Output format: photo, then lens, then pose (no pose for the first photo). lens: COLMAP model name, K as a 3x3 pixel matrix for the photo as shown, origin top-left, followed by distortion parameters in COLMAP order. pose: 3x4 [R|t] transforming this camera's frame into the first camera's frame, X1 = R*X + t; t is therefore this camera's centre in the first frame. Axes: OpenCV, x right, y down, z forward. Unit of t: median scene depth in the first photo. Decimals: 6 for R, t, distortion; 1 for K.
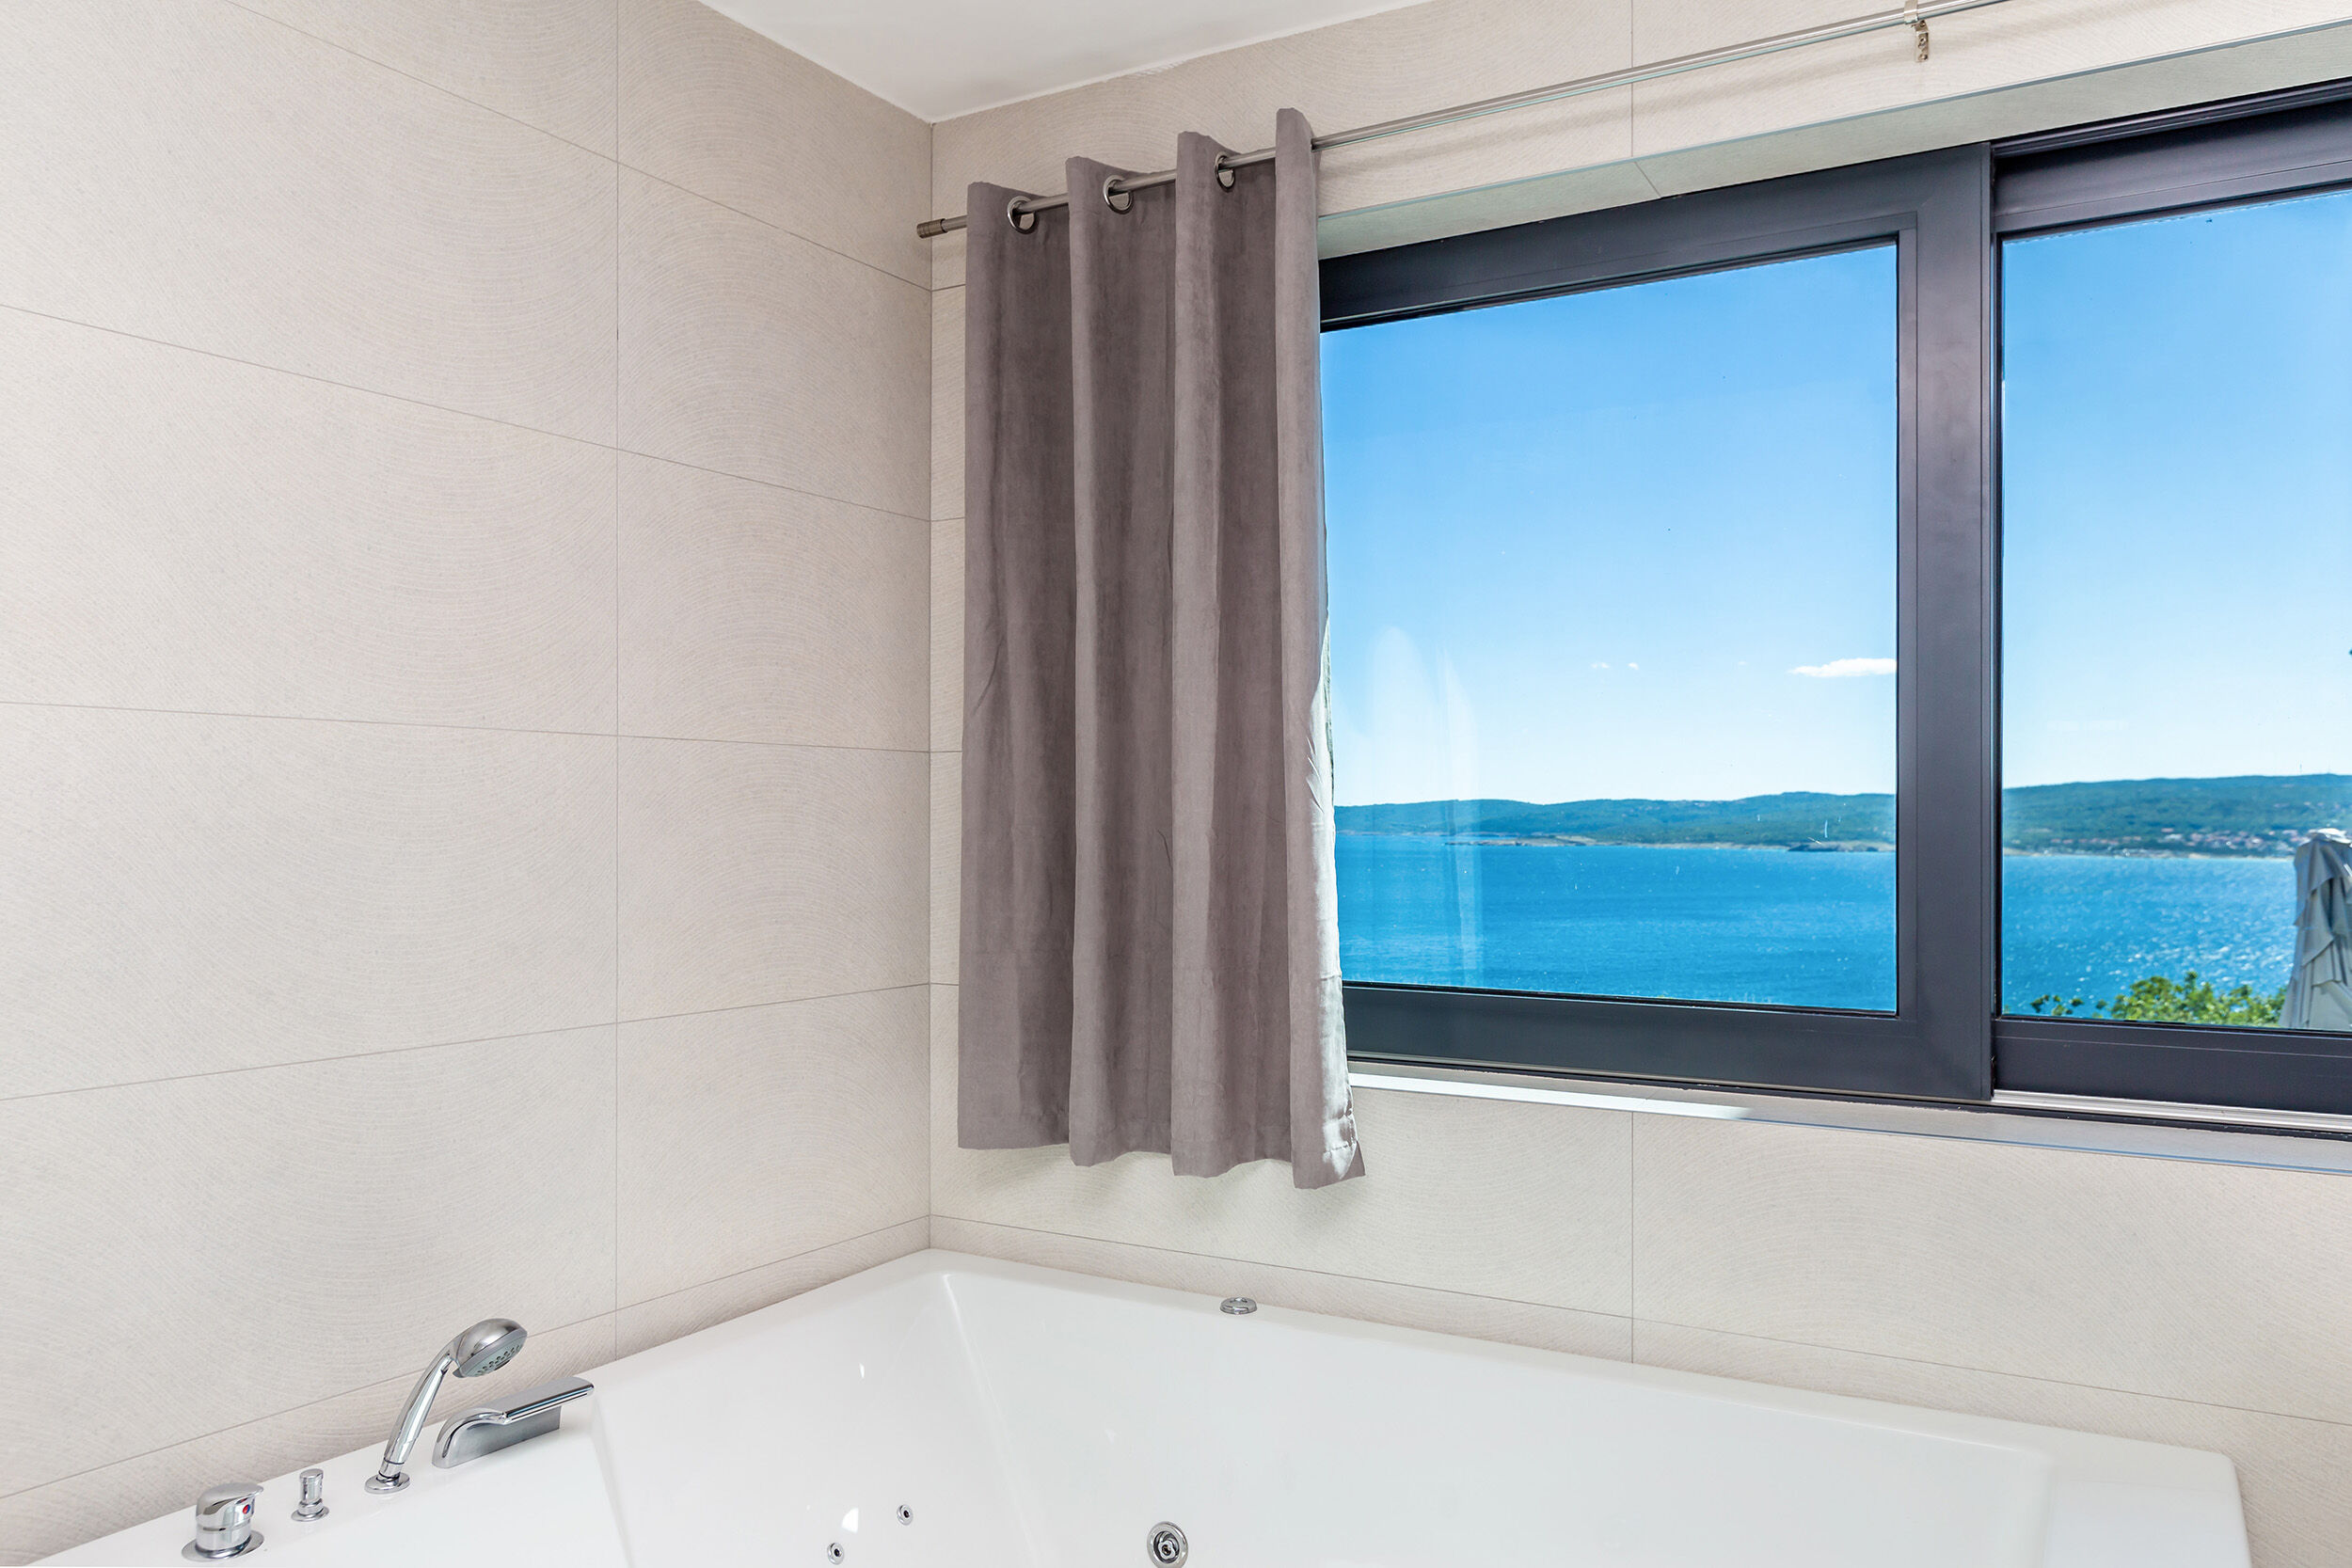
lens RADIAL K [[1579.6, 0, 1176.0], [0, 1579.6, 784.0], [0, 0, 1]] dist [0.005618, 0.002270]
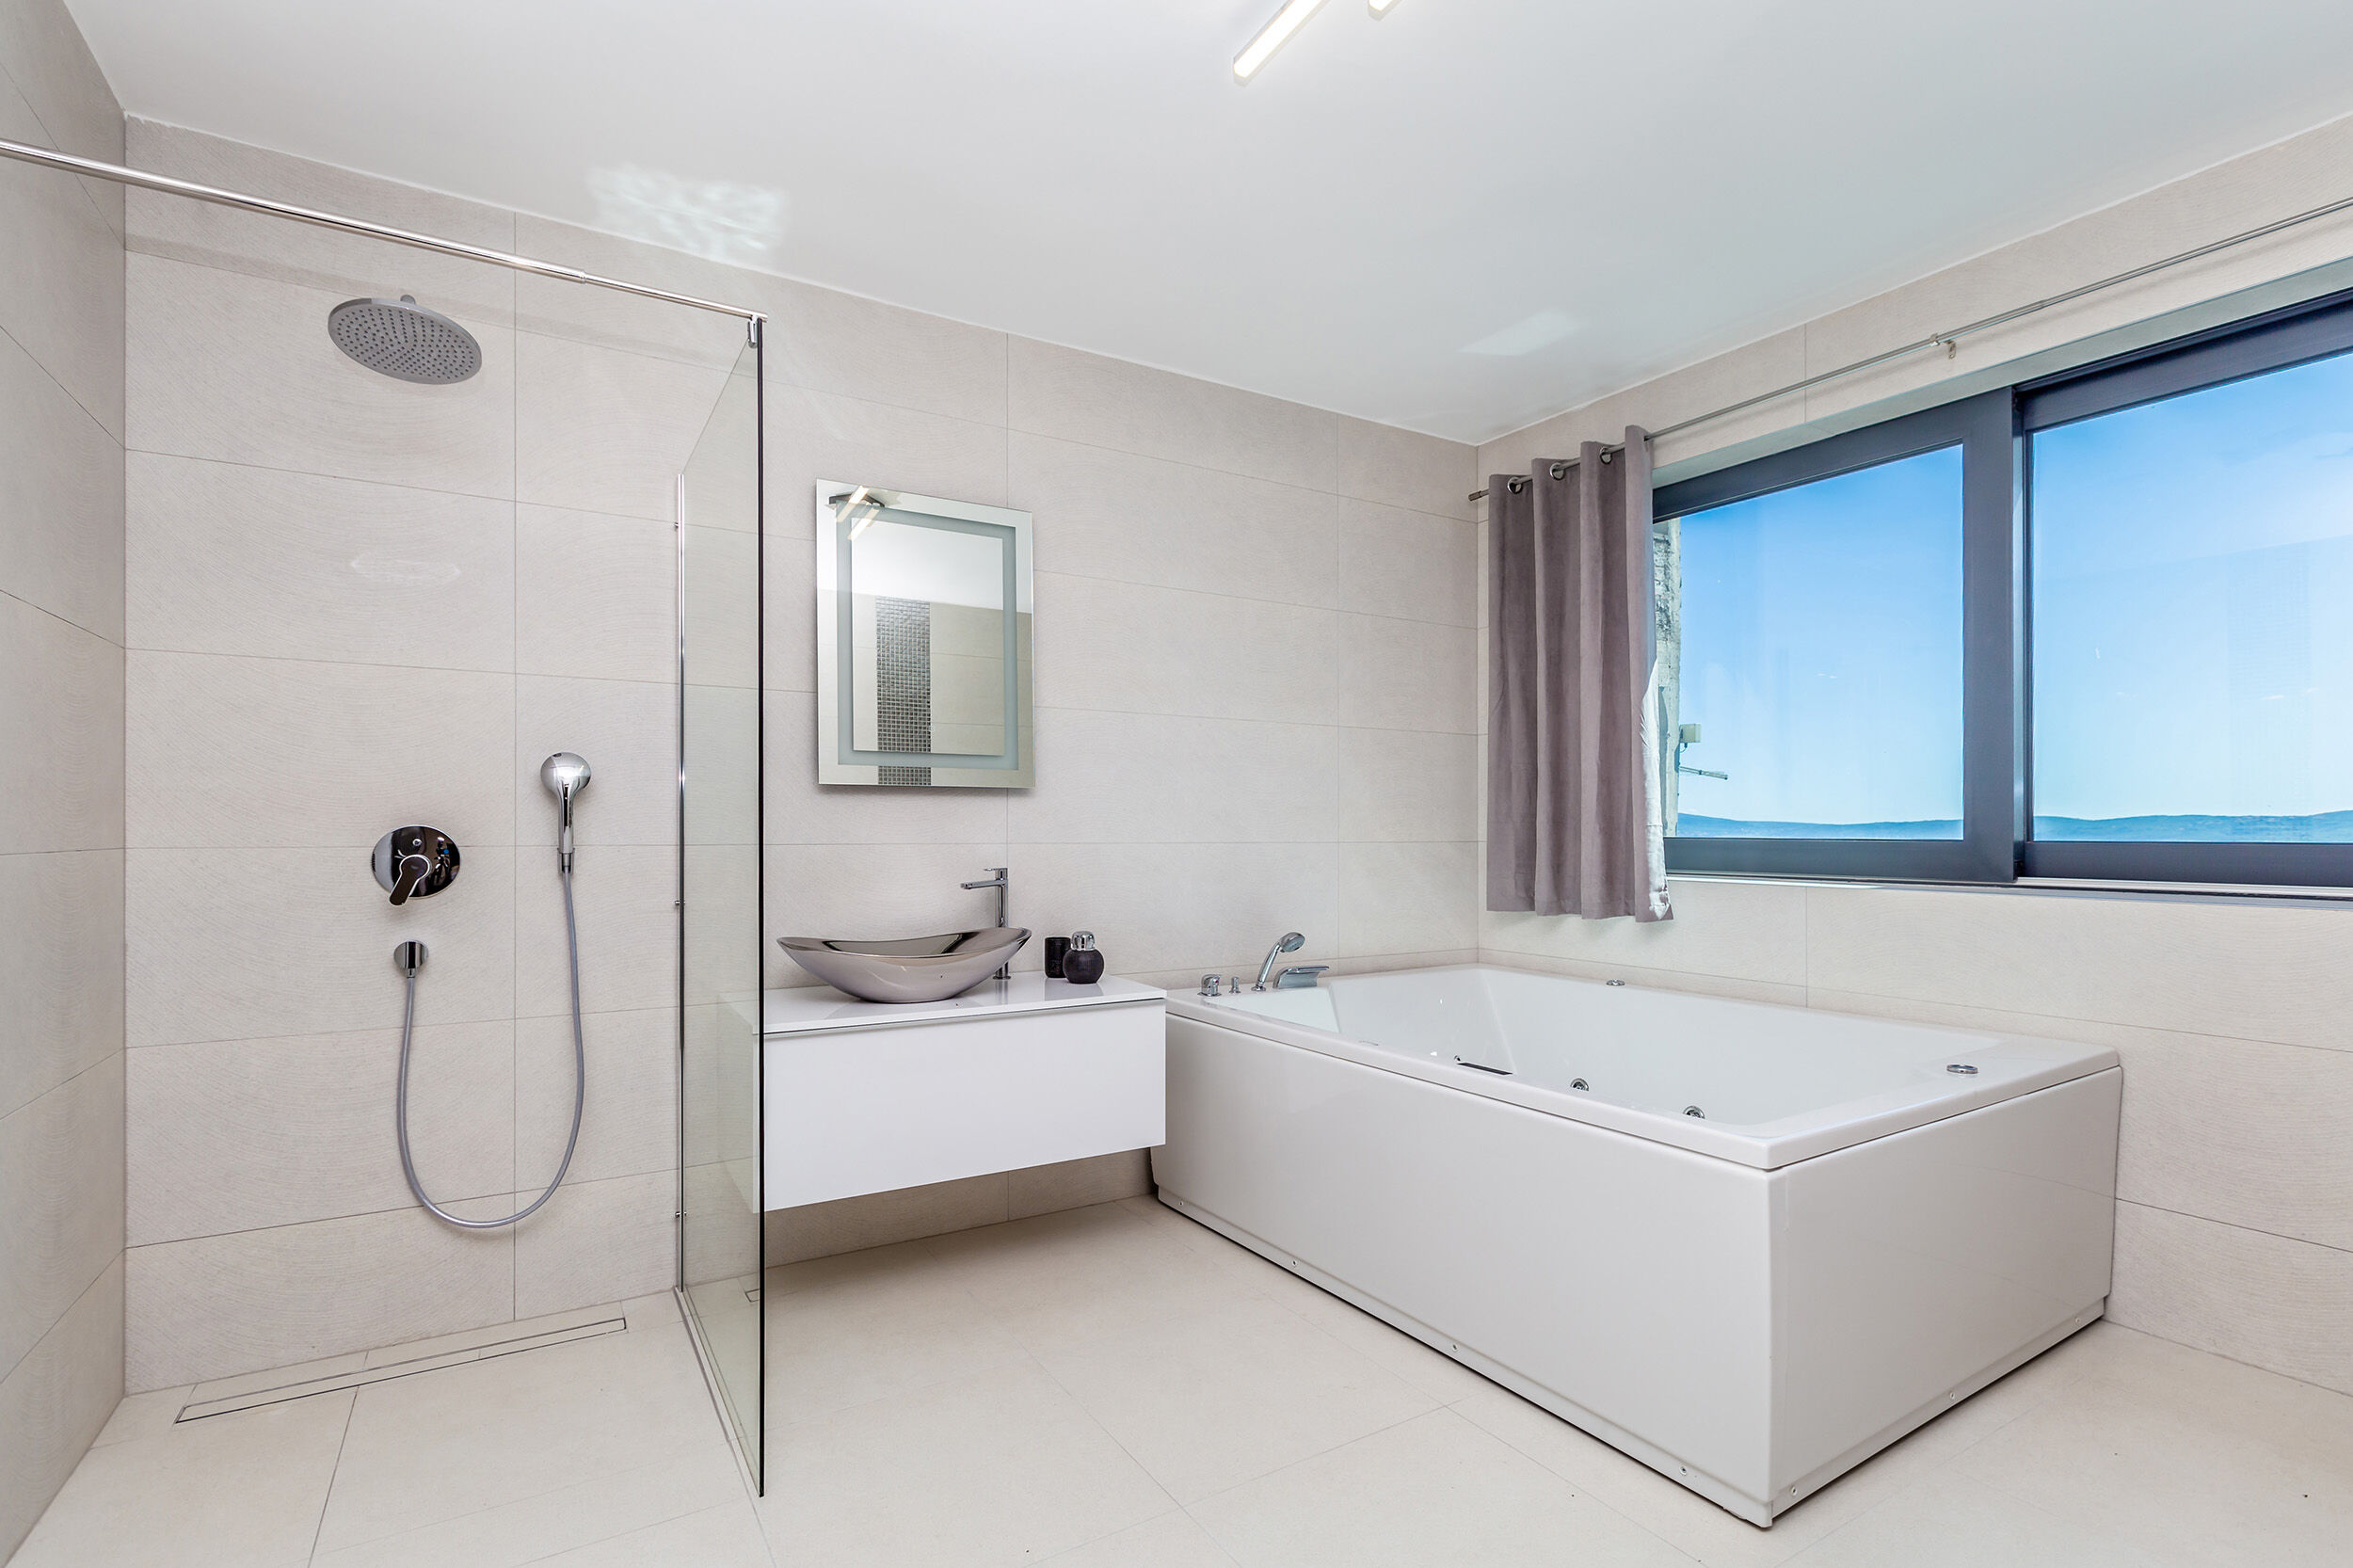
lens RADIAL K [[1071.8, 0, 1171.8], [0, 1071.8, 795.5], [0, 0, 1]] dist [-0.000179, -0.000053]
pose [[0.871055, -0.010067, -0.491083, 0.227237], [0.000461, 0.999806, -0.019679, 0.103297], [0.491186, 0.016915, 0.870891, -0.549637]]
